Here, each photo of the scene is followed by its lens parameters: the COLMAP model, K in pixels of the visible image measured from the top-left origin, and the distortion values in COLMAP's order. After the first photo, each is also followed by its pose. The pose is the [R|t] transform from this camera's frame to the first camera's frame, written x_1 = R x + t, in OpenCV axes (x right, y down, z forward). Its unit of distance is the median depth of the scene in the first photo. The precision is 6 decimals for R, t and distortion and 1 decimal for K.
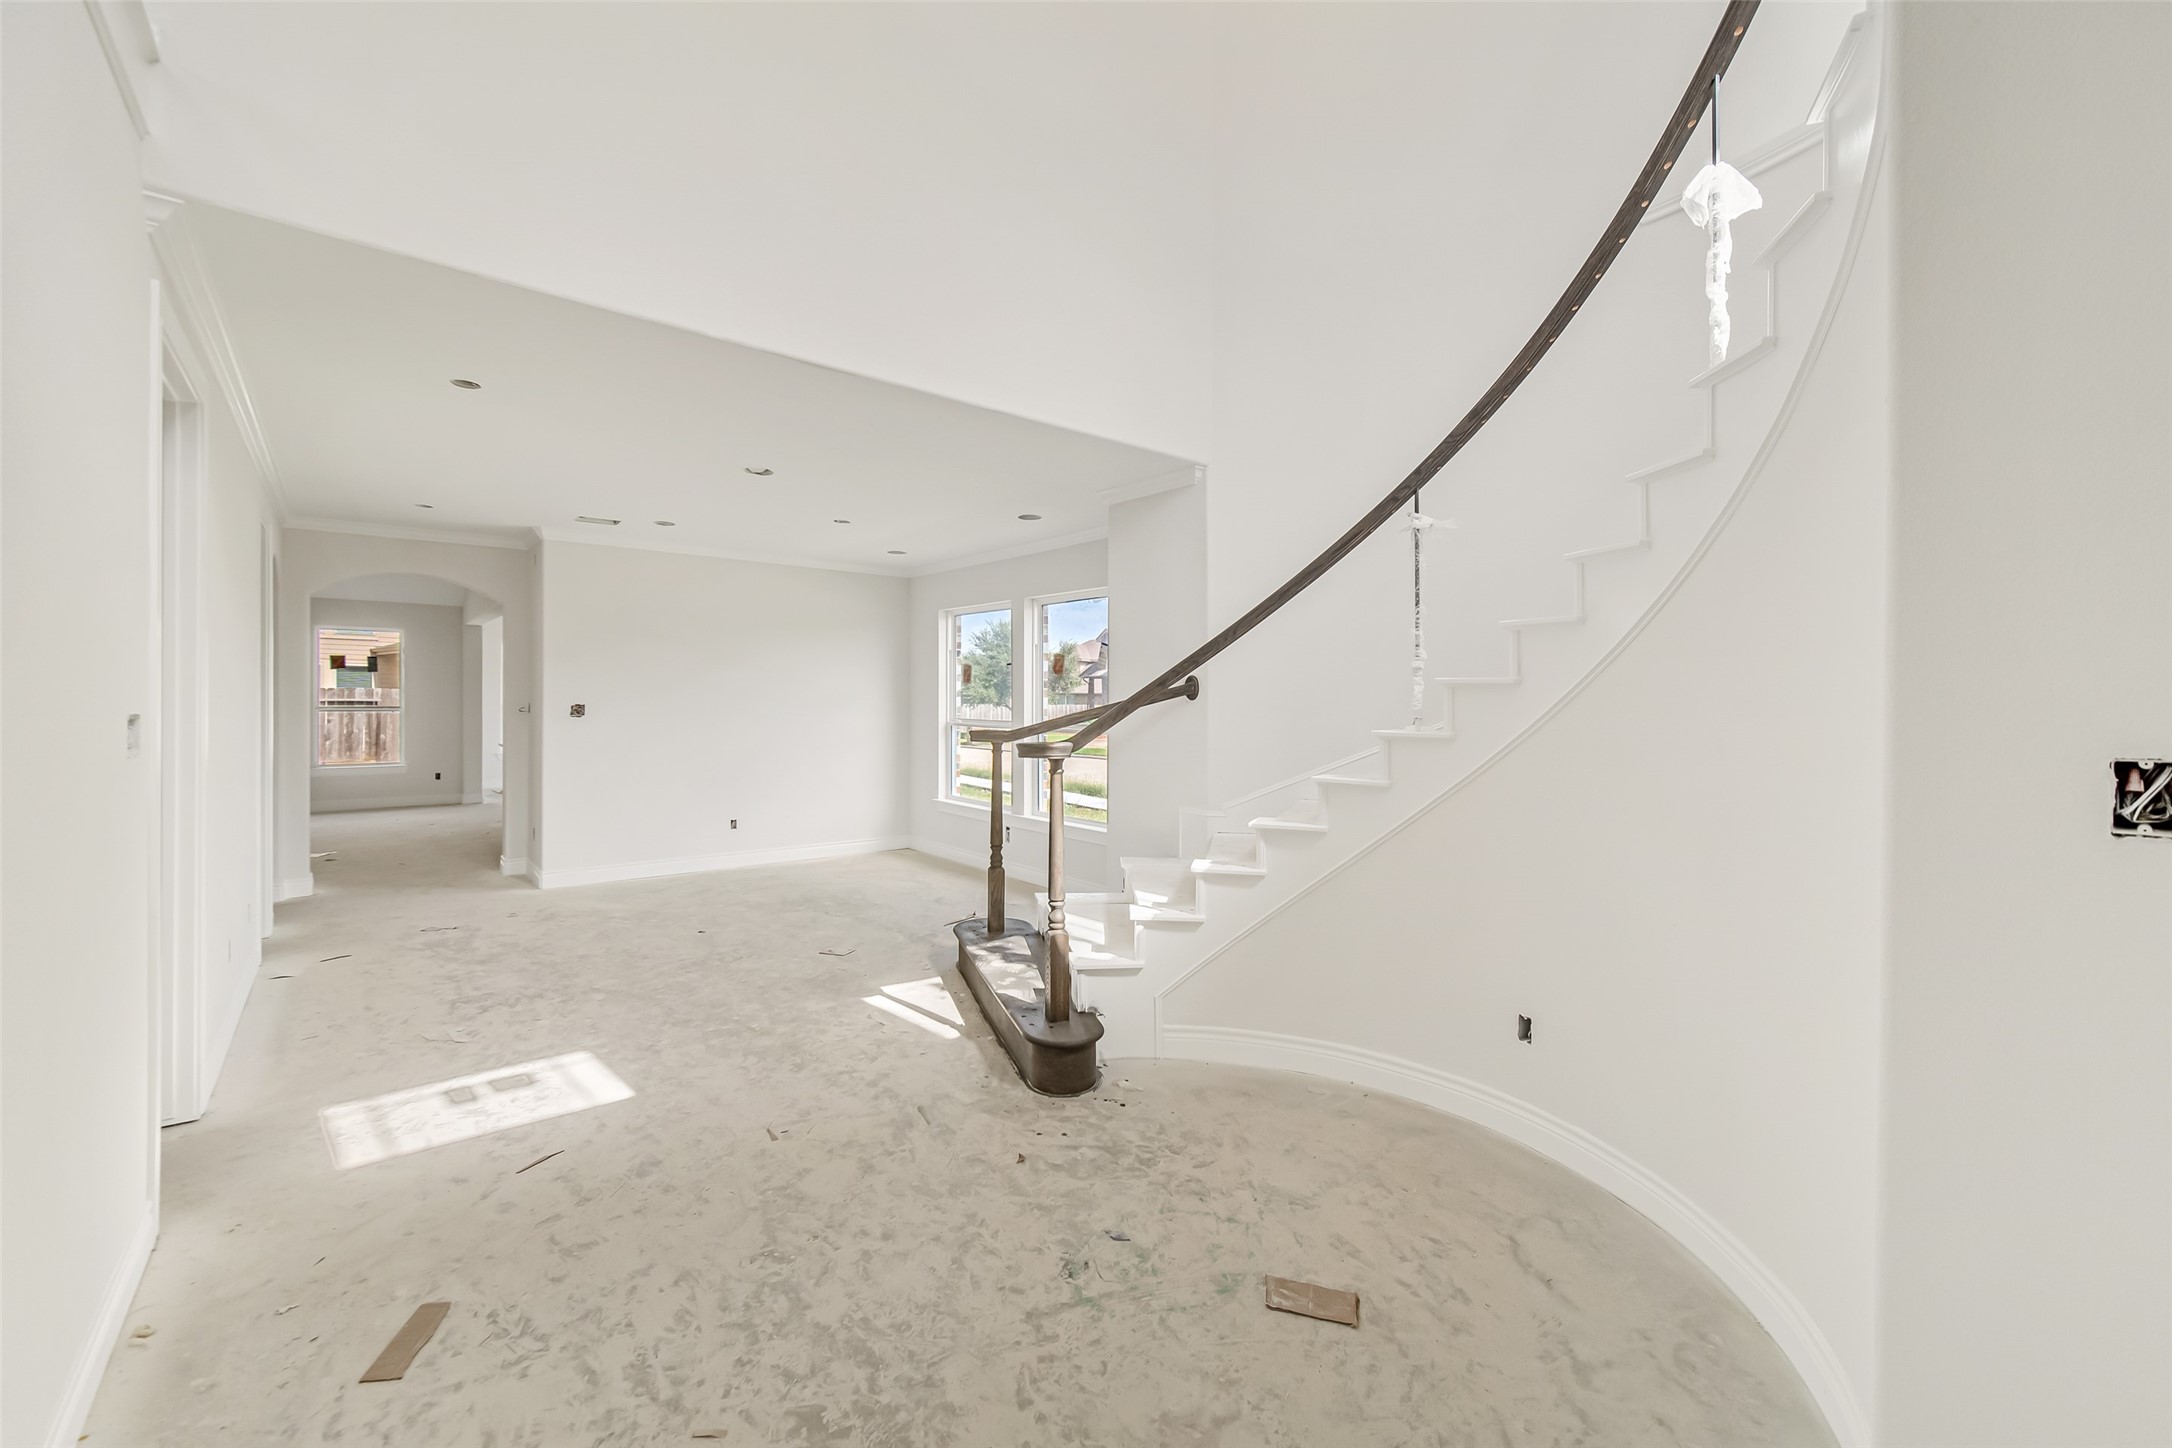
lens RADIAL K [[881.4, 0, 1086.1], [0, 881.4, 705.8], [0, 0, 1]] dist [-0.004008, -0.000705]
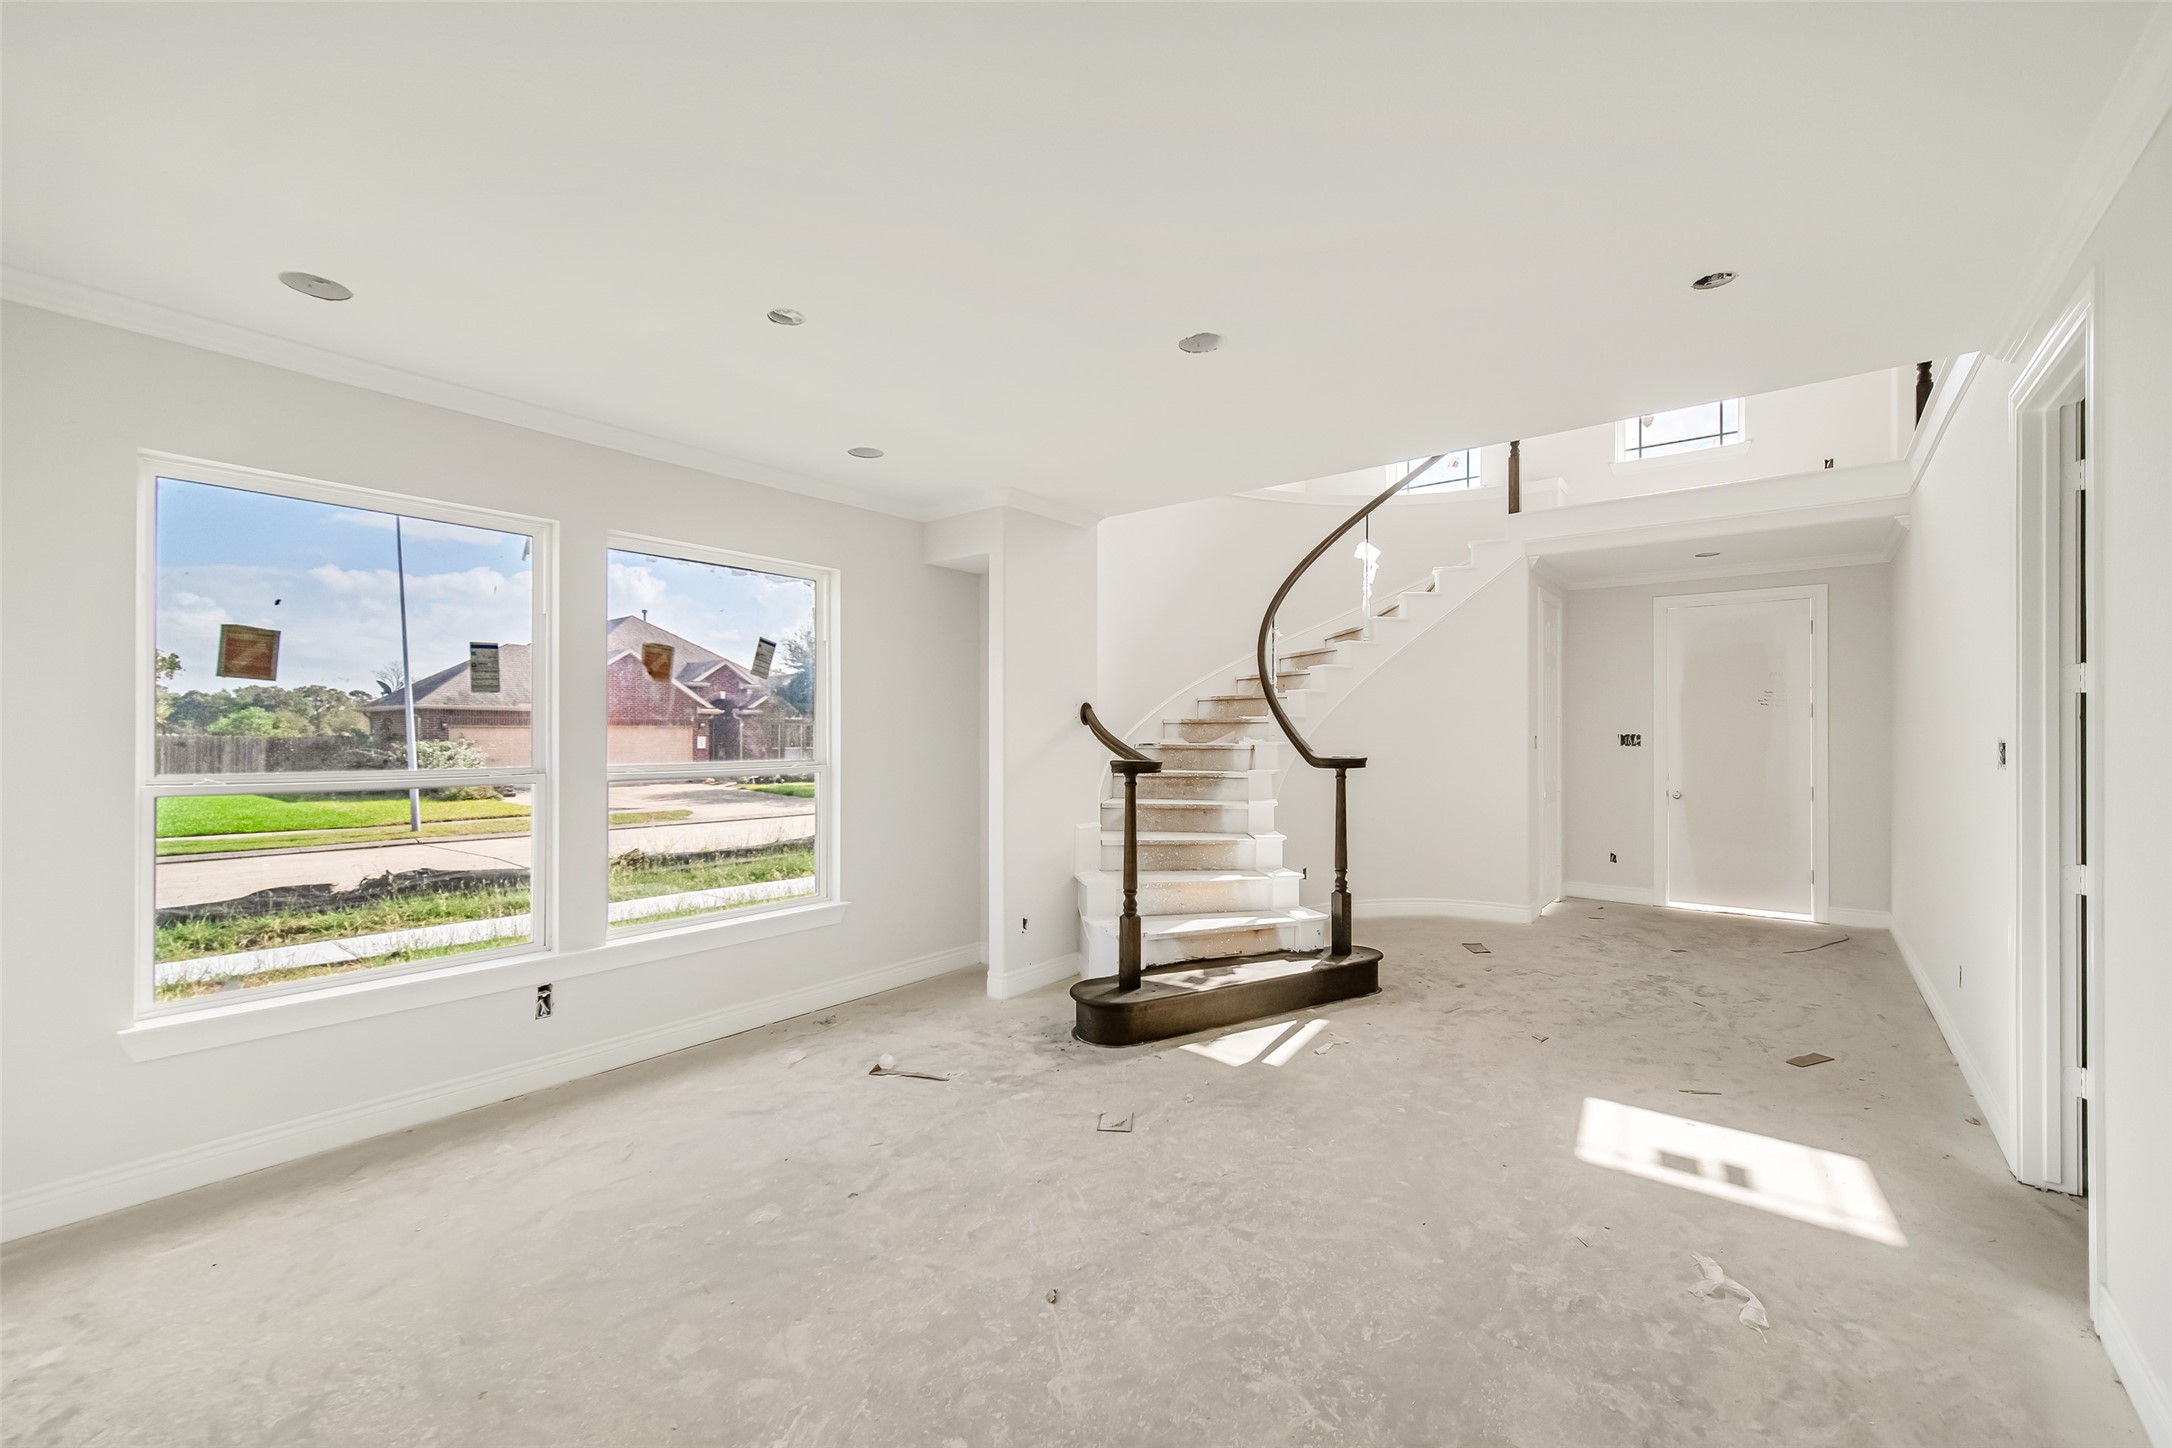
lens RADIAL K [[881.4, 0, 1085.6], [0, 881.4, 720.3], [0, 0, 1]] dist [-0.004008, -0.000705]
pose [[-0.204204, 0.001173, 0.978928, -1.446345], [0.004832, 0.999988, -0.000190, -0.025327], [-0.978916, 0.004691, -0.204207, 1.825525]]
